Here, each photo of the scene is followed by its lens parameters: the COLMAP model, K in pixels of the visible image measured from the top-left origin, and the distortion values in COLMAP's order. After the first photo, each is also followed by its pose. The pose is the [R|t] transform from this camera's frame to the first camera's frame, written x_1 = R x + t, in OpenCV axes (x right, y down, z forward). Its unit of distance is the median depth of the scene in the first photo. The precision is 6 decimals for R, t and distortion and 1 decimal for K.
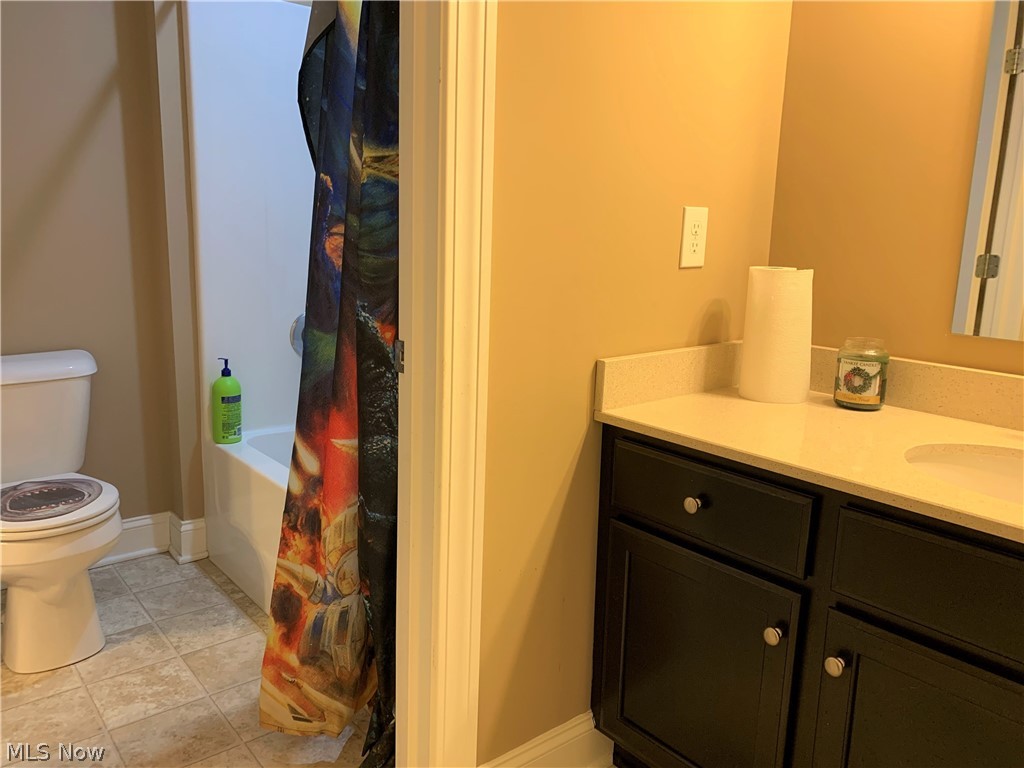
lens RADIAL K [[790.9, 0, 512.0], [0, 790.9, 384.0], [0, 0, 1]] dist [0.009225, 0.000522]
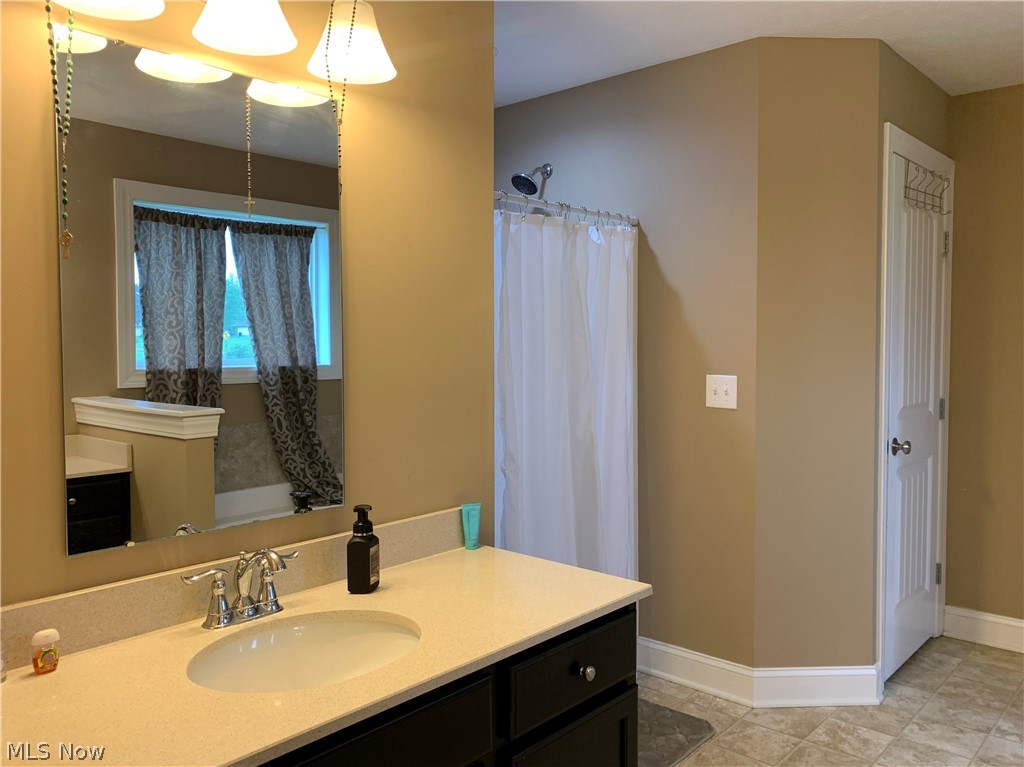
lens RADIAL K [[790.9, 0, 512.0], [0, 790.9, 383.5], [0, 0, 1]] dist [0.009225, 0.000522]
pose [[-0.143170, -0.069176, 0.987278, -1.716249], [0.186765, 0.977743, 0.095592, -0.467862], [-0.971916, 0.198074, -0.127064, 1.639926]]
